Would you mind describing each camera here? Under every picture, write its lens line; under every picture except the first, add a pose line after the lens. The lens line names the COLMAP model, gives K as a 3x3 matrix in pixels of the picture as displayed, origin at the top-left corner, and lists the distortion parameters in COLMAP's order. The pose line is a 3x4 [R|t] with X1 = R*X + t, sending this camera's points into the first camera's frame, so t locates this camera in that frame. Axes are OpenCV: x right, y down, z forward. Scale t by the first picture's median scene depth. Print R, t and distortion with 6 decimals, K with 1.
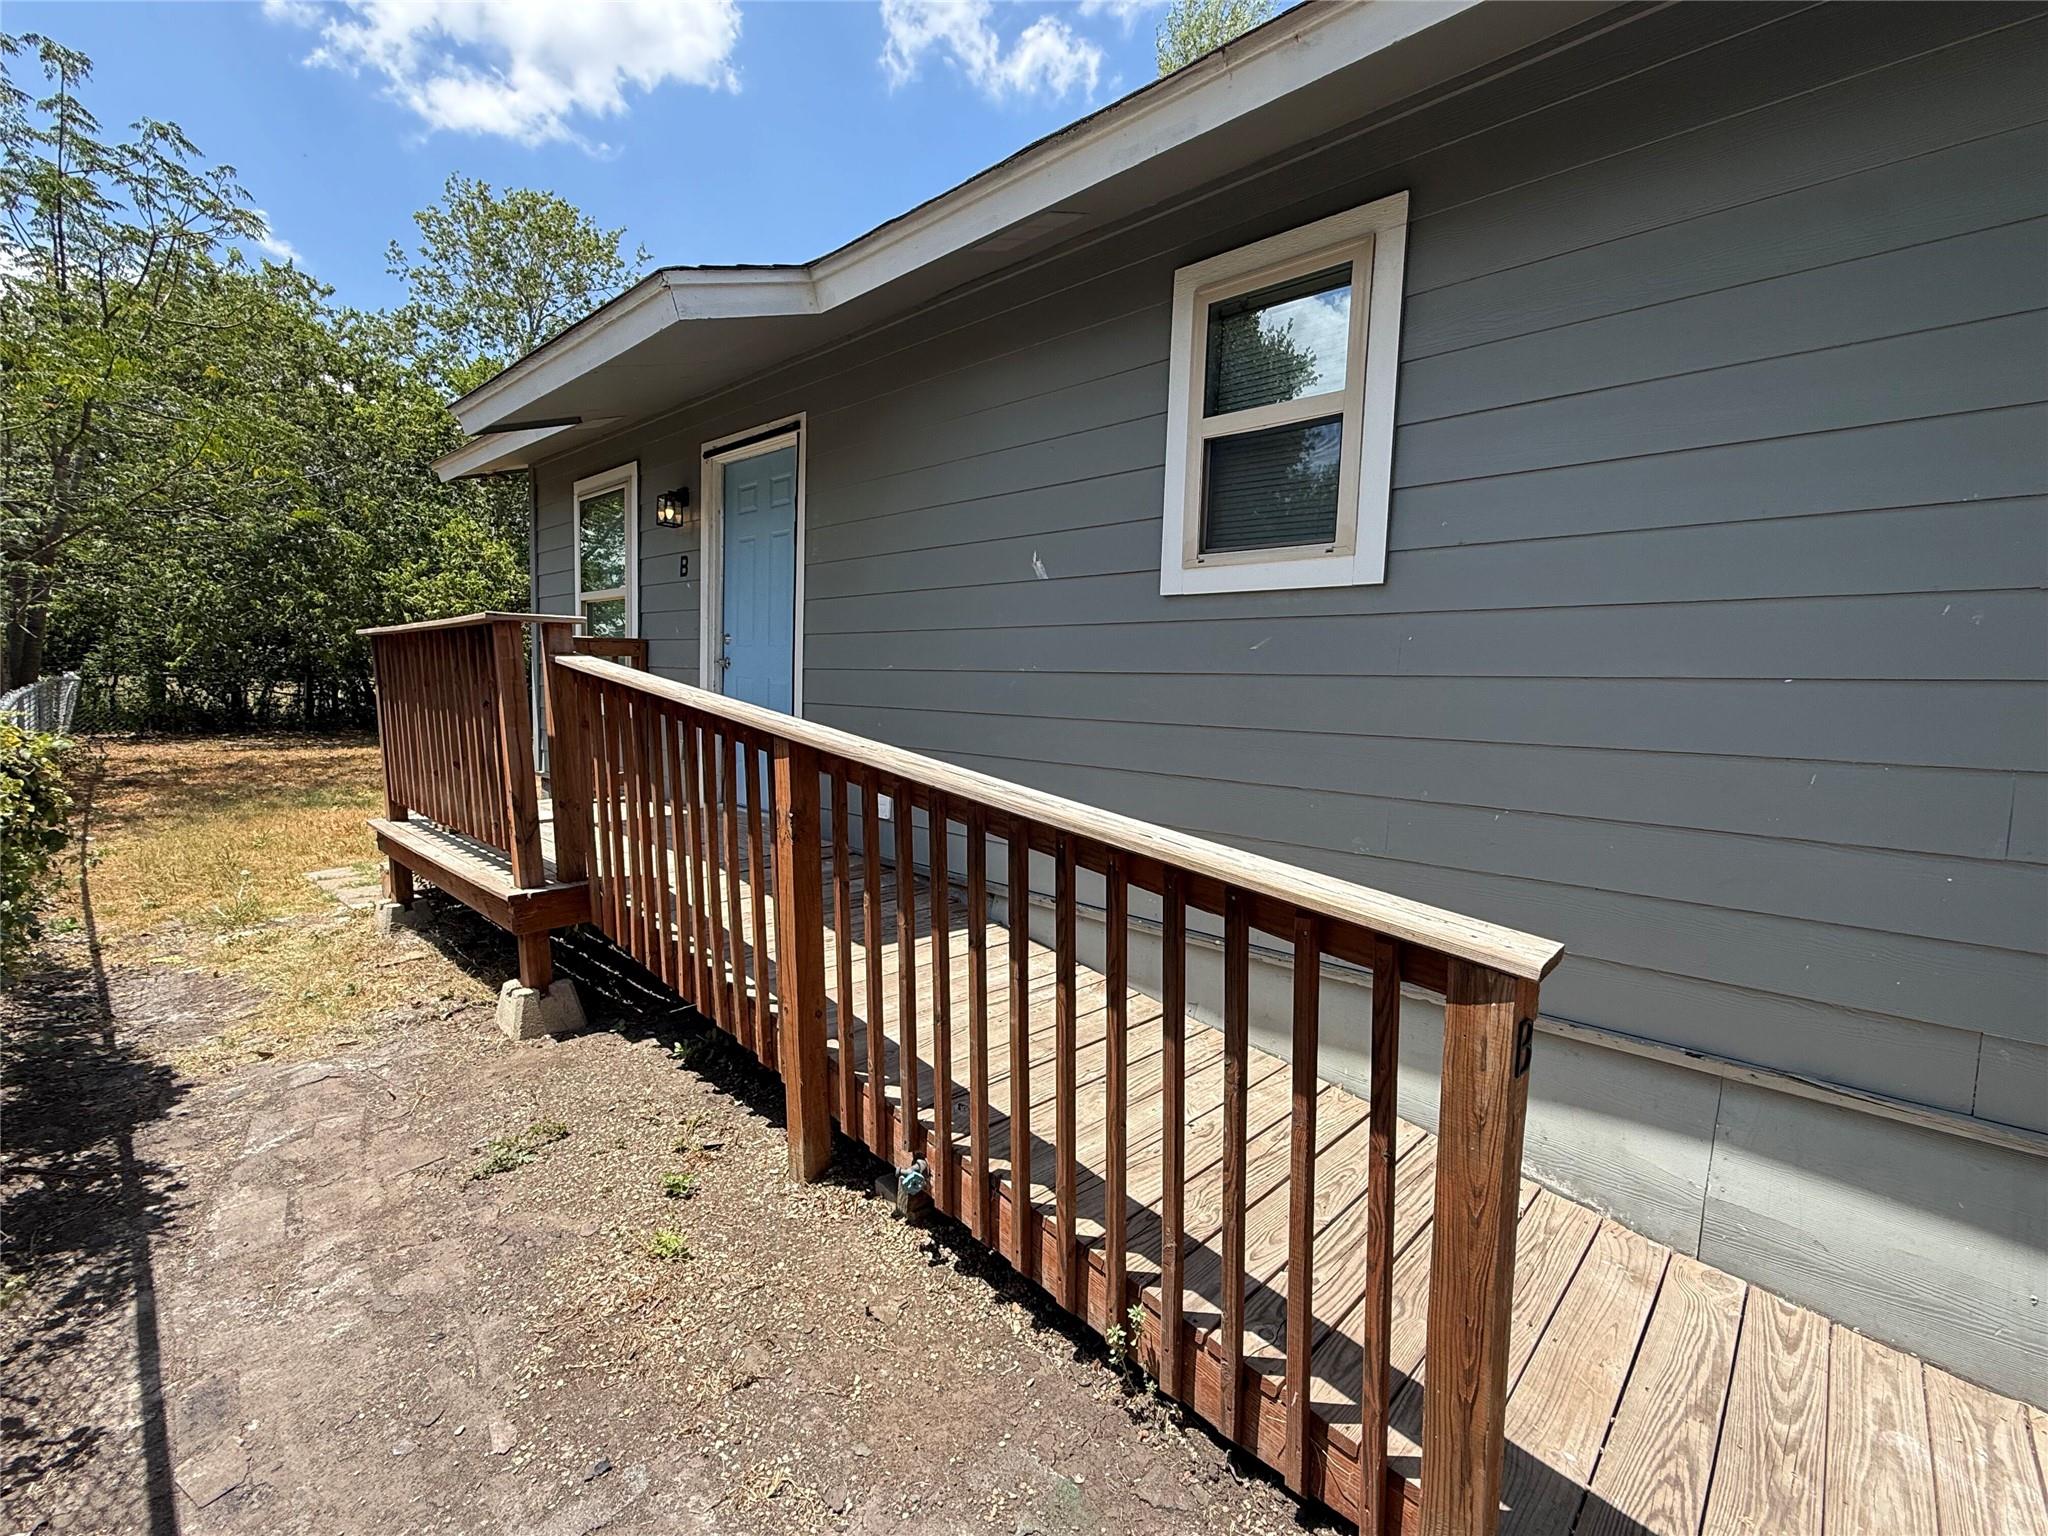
lens RADIAL K [[889.3, 0, 1027.9], [0, 889.3, 771.3], [0, 0, 1]] dist [0.001265, 0.000135]
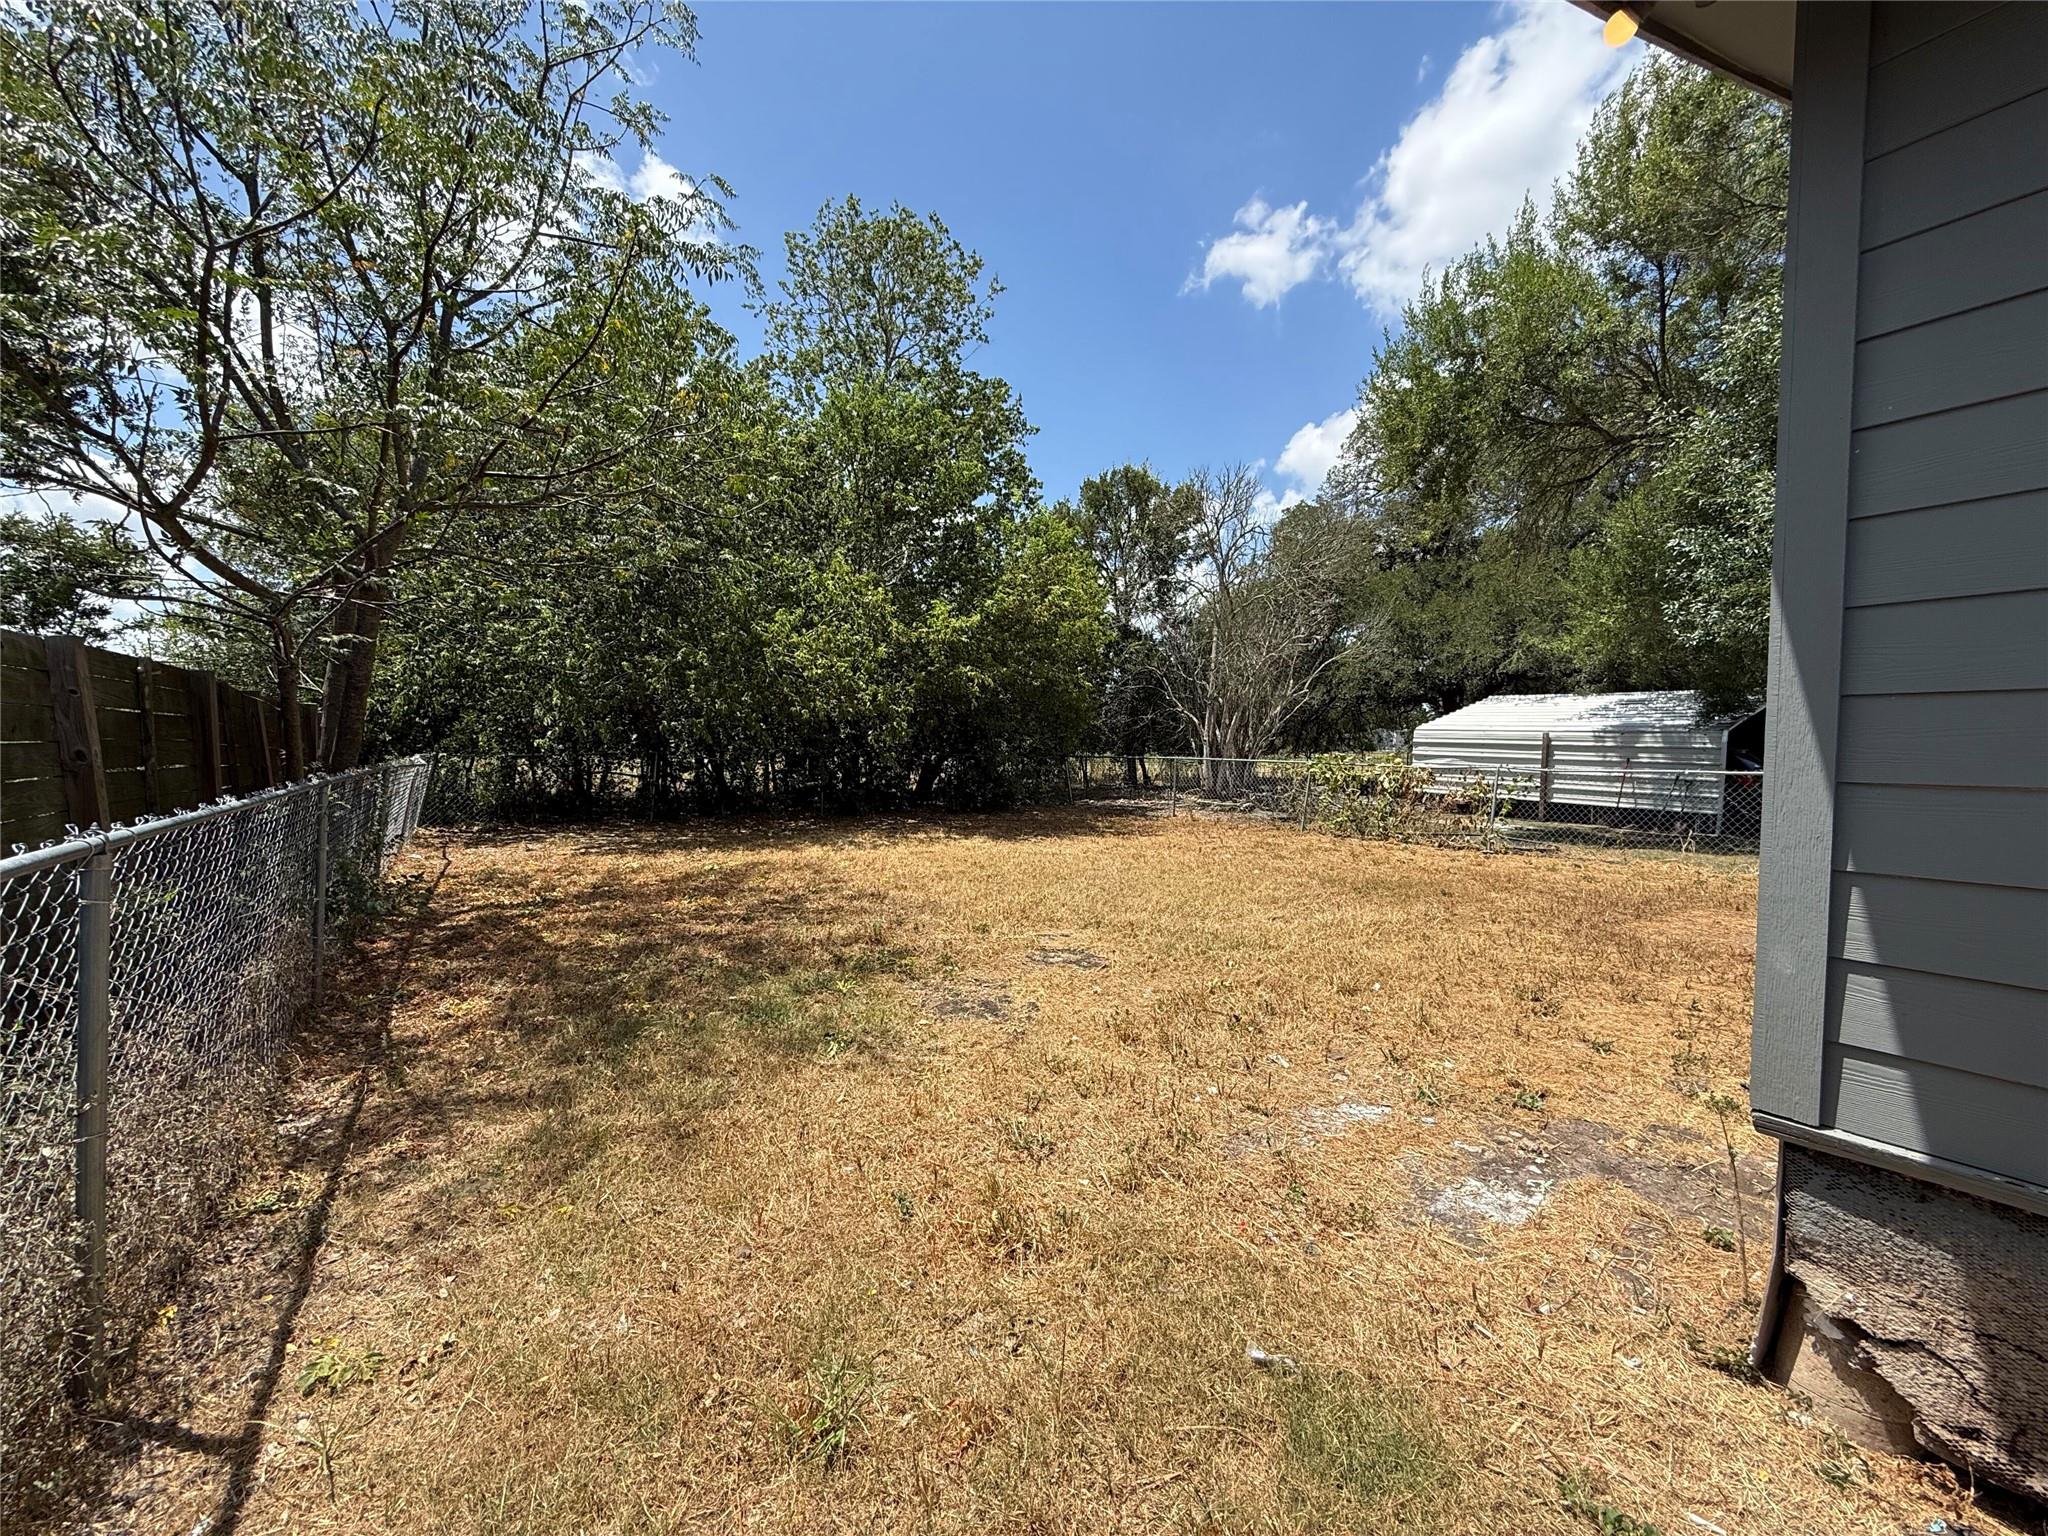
lens RADIAL K [[818.5, 0, 1022.2], [0, 818.5, 760.4], [0, 0, 1]] dist [-0.000933, -0.000170]
pose [[0.978308, -0.011501, -0.206838, -0.305537], [-0.005912, 0.996501, -0.083373, -0.038558], [0.207073, 0.082787, 0.974816, 0.307020]]
